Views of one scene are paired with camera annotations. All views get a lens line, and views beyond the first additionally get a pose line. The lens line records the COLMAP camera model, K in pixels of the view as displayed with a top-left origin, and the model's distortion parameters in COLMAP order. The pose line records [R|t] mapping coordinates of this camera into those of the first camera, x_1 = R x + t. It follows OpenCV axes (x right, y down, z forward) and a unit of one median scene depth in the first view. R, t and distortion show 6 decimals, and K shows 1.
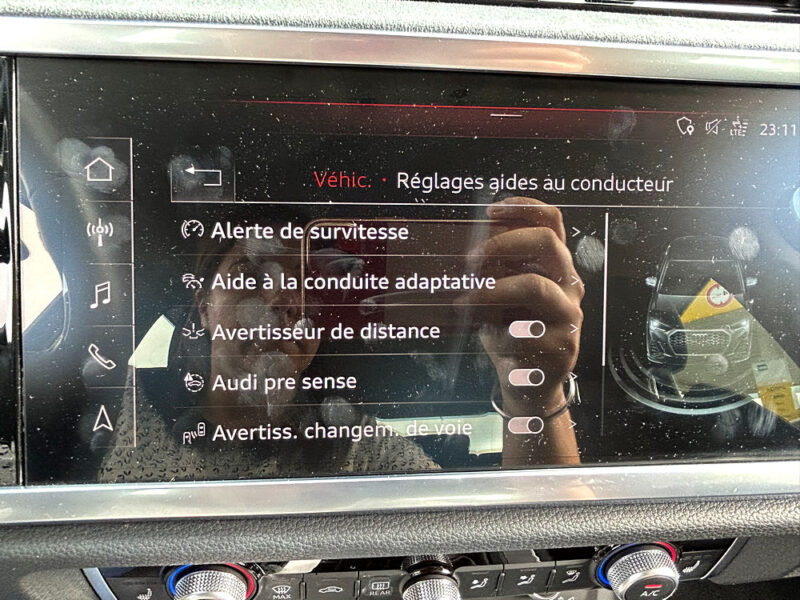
lens RADIAL K [[578.9, 0, 372.1], [0, 578.9, 260.4], [0, 0, 1]] dist [-0.008453, 0.006530]
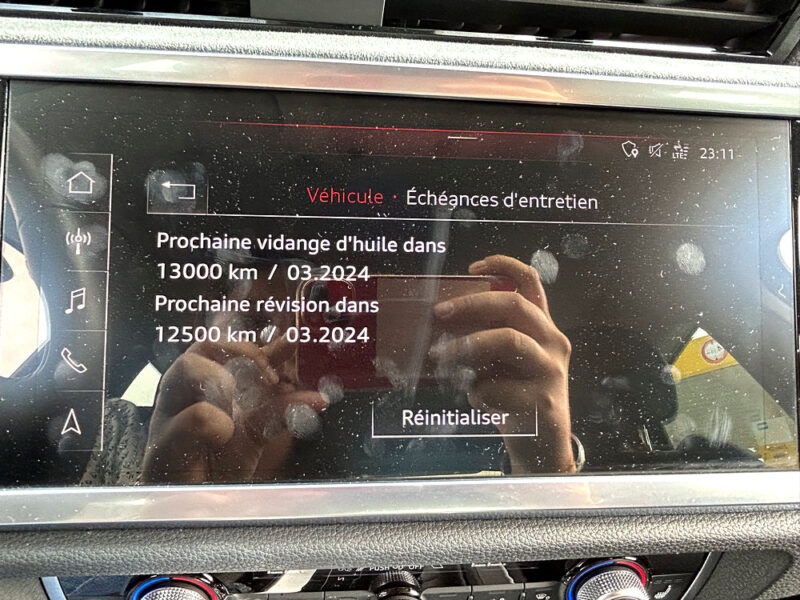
lens RADIAL K [[578.9, 0, 373.1], [0, 578.9, 255.3], [0, 0, 1]] dist [-0.008453, 0.006530]
pose [[0.999974, 0.005638, 0.004451, 0.060365], [-0.005165, 0.994983, -0.099908, 0.074985], [-0.004992, 0.099883, 0.994987, -0.050374]]
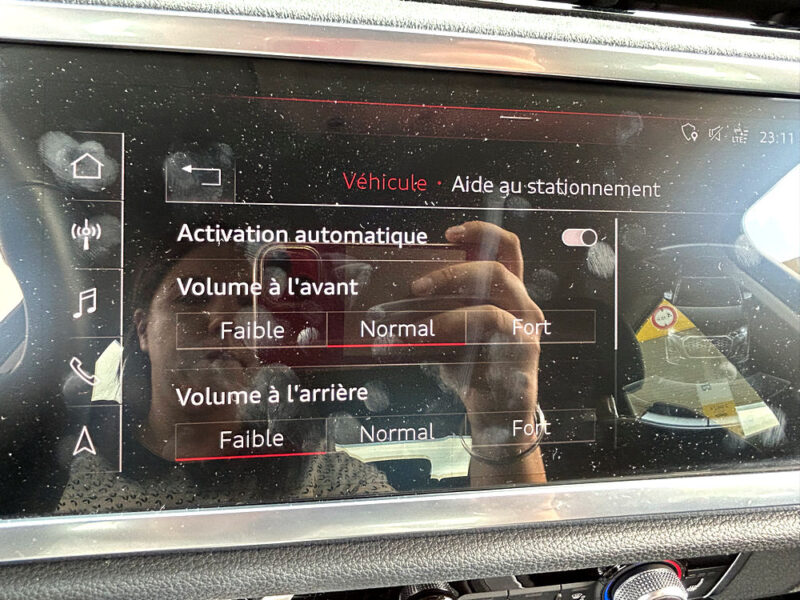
lens RADIAL K [[578.9, 0, 369.0], [0, 578.9, 255.6], [0, 0, 1]] dist [-0.008453, 0.006530]
pose [[0.997471, 0.001128, 0.071061, -0.083407], [0.002373, 0.998788, -0.049155, 0.028969], [-0.071030, 0.049199, 0.996260, 0.054589]]
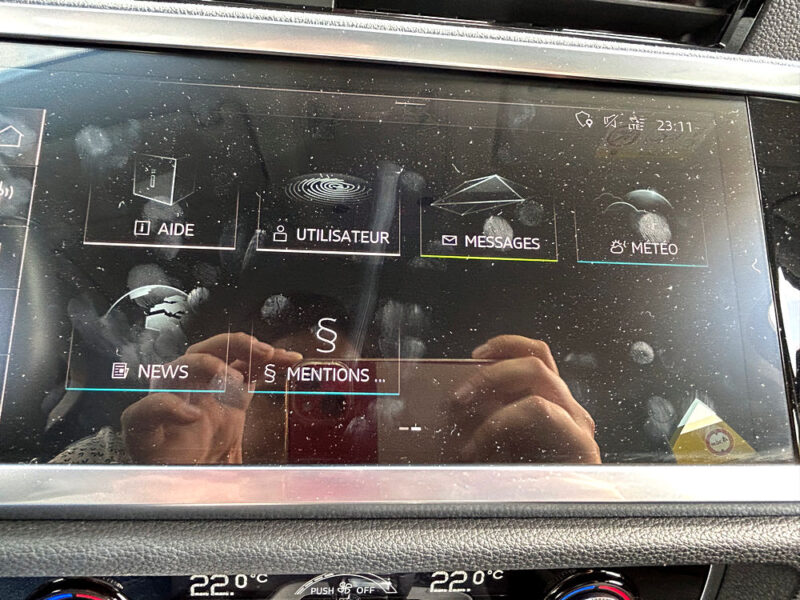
lens RADIAL K [[578.9, 0, 367.0], [0, 578.9, 251.4], [0, 0, 1]] dist [-0.008453, 0.006530]
pose [[0.999920, 0.012332, 0.002885, 0.151323], [-0.011150, 0.965218, -0.261210, 0.279762], [-0.006006, 0.261157, 0.965278, 0.055279]]
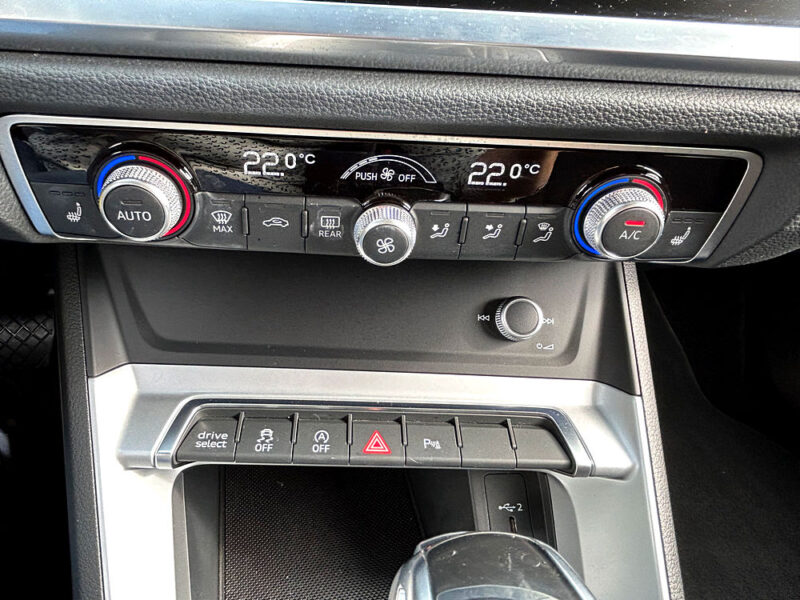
lens RADIAL K [[578.9, 0, 367.7], [0, 578.9, 282.9], [0, 0, 1]] dist [-0.008453, 0.006530]
pose [[0.998351, 0.040839, -0.040343, 0.137596], [-0.038339, 0.997407, 0.060902, 0.724033], [0.042726, -0.059255, 0.997328, 0.104296]]
